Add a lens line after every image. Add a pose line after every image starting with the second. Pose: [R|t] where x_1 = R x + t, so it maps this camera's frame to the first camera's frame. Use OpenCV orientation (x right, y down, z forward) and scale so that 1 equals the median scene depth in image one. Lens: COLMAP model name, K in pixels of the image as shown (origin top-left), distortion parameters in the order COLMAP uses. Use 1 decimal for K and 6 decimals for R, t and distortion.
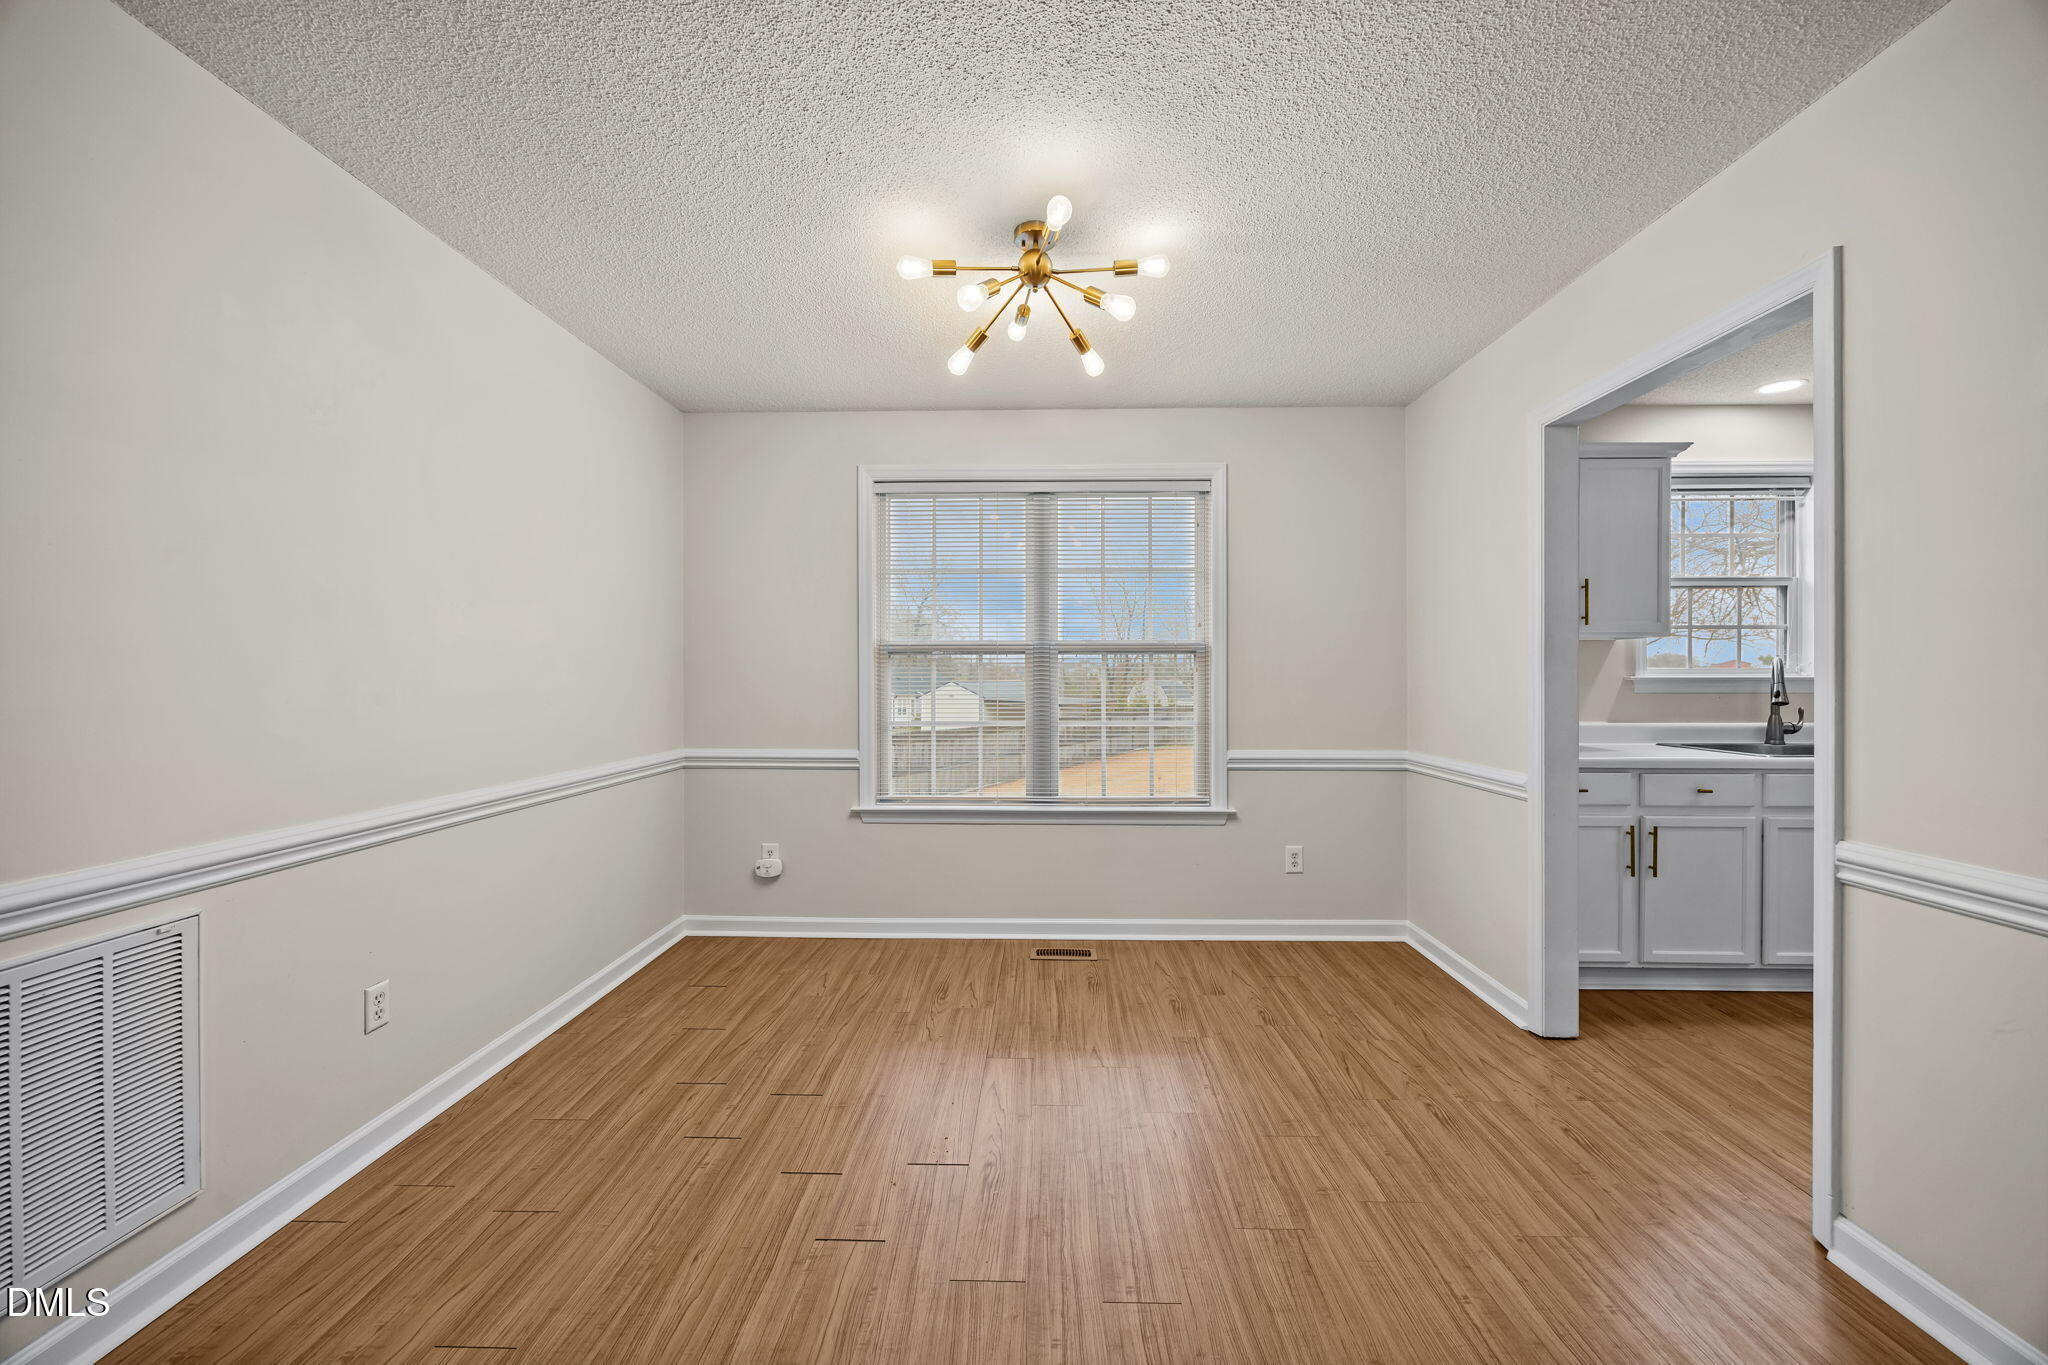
lens RADIAL K [[786.8, 0, 1029.8], [0, 786.8, 677.5], [0, 0, 1]] dist [-0.006124, -0.000030]
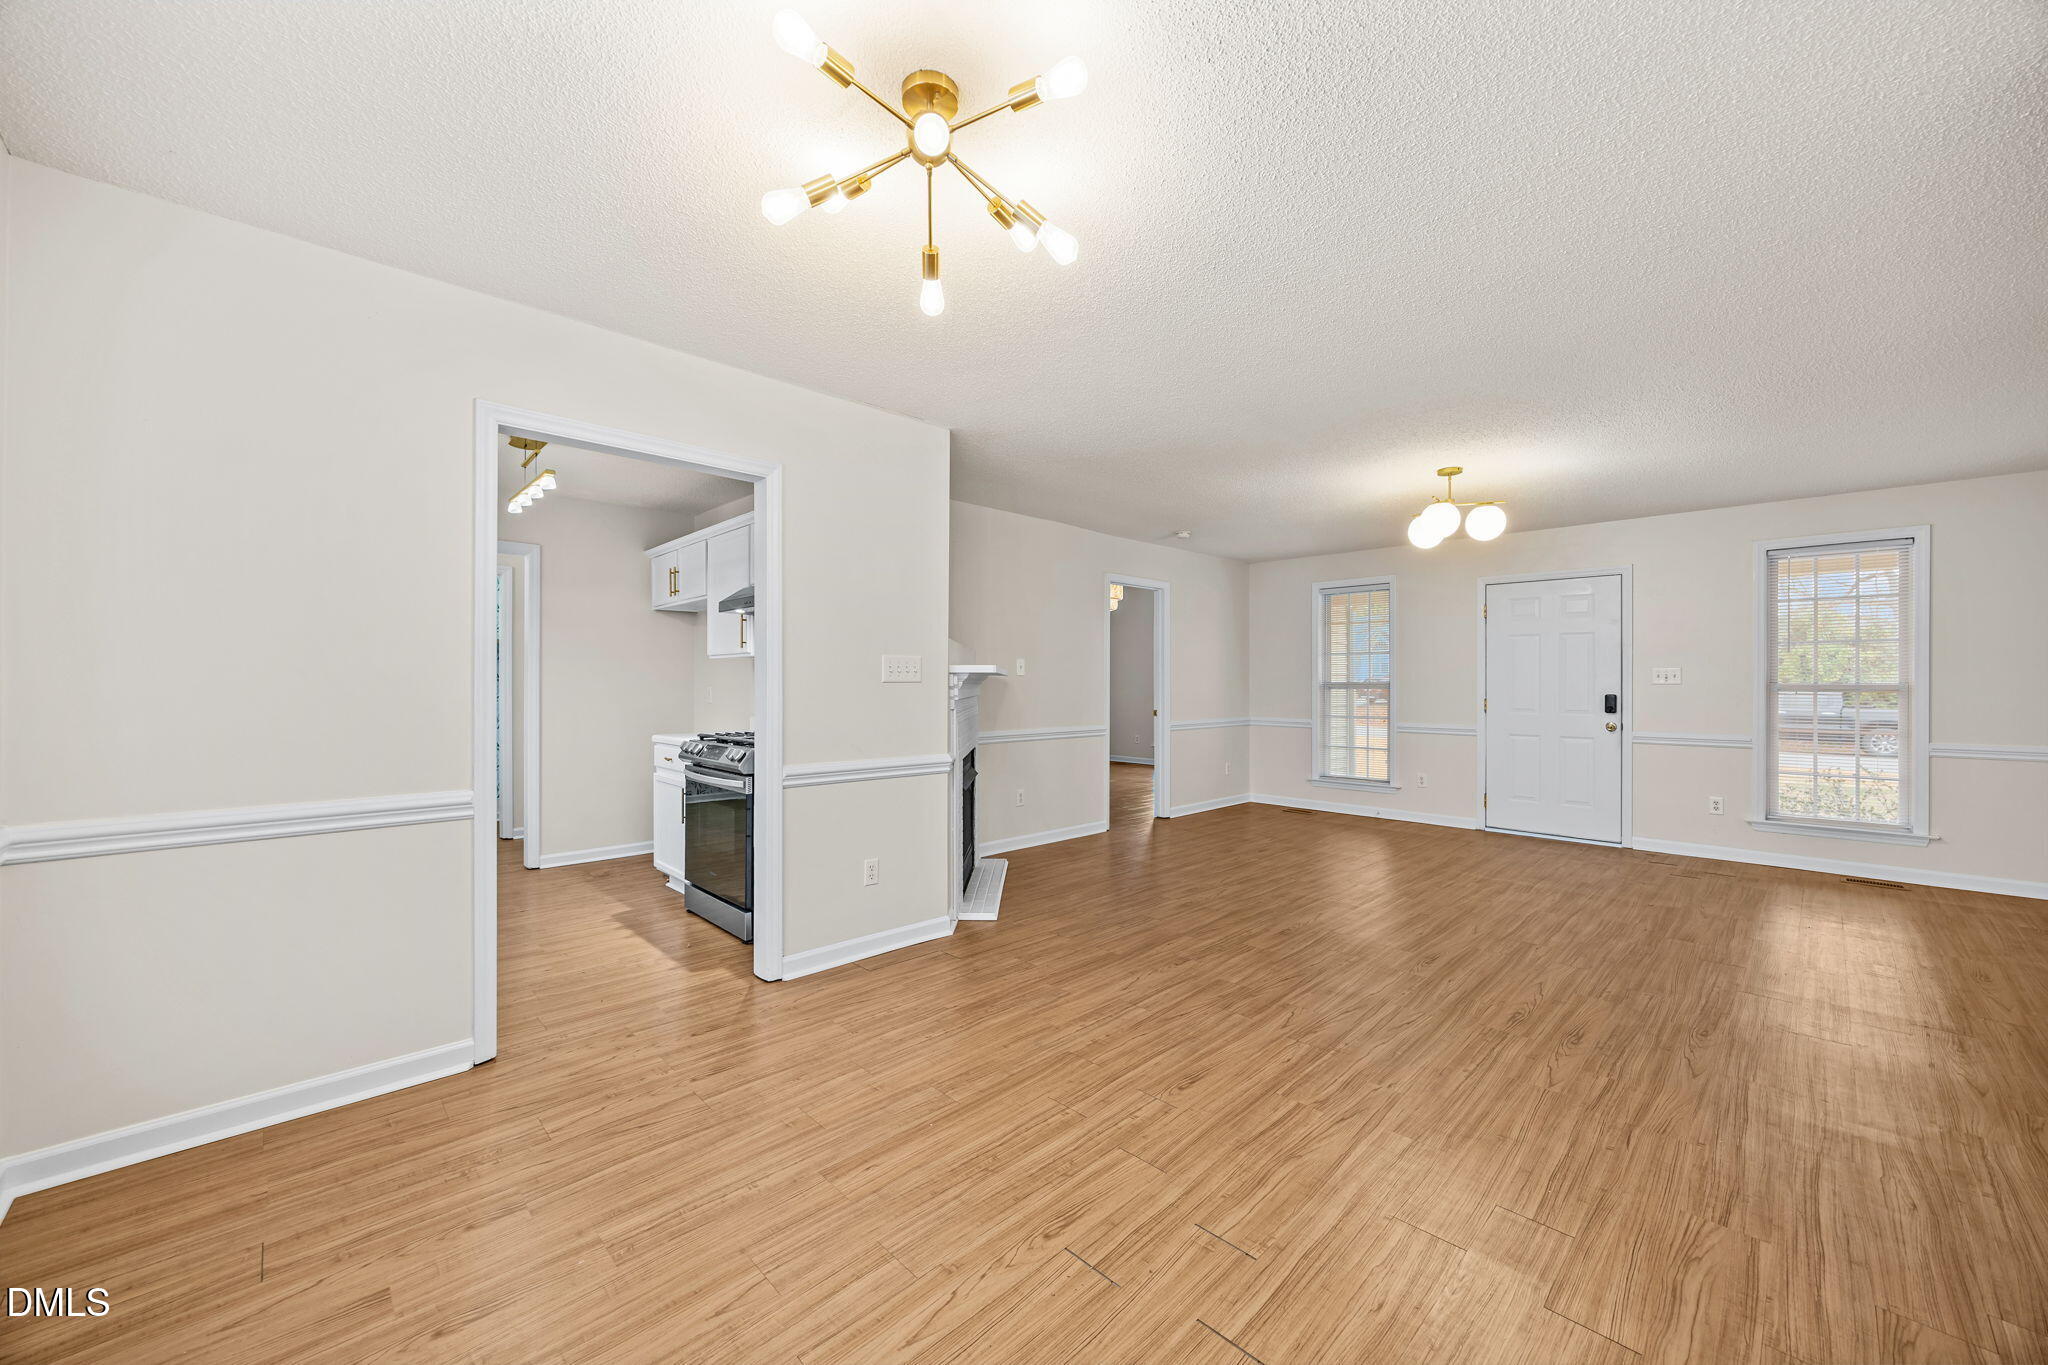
lens RADIAL K [[796.3, 0, 1024.0], [0, 796.3, 682.5], [0, 0, 1]] dist [0.001084, 0.000073]
pose [[-0.723725, -0.000838, 0.690088, -0.434607], [-0.004547, 0.999983, -0.003554, -0.001300], [-0.690074, -0.005710, -0.723717, 1.113830]]
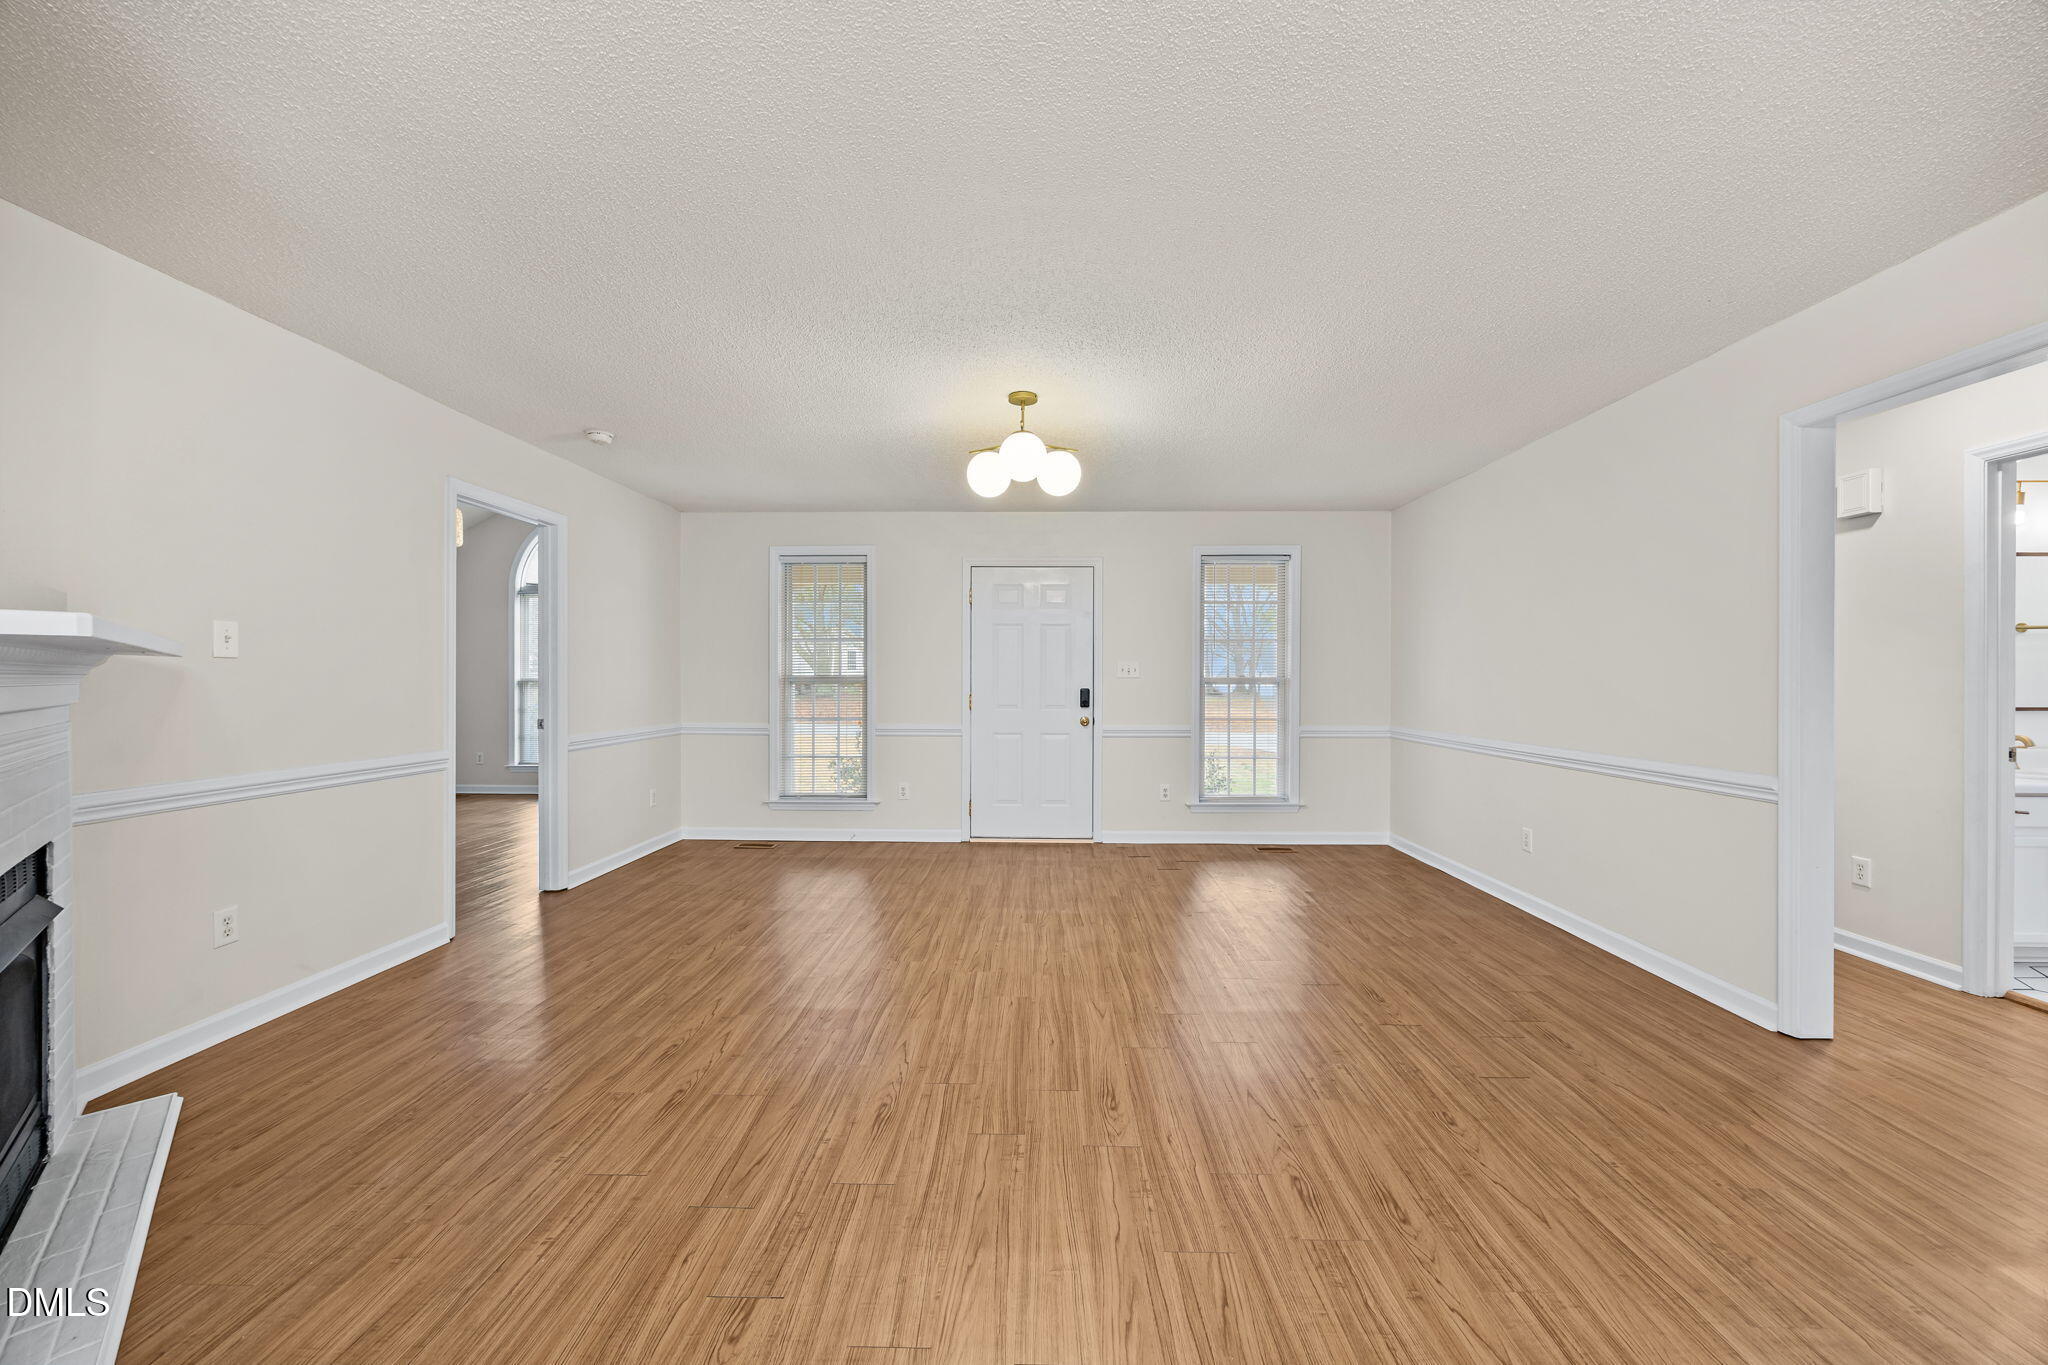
lens RADIAL K [[796.9, 0, 1039.8], [0, 796.9, 681.5], [0, 0, 1]] dist [-0.001683, -0.000047]
pose [[-0.999846, -0.002004, -0.017455, 0.029391], [-0.001980, 0.999997, -0.001427, 0.000936], [0.017458, -0.001392, -0.999847, 0.606499]]
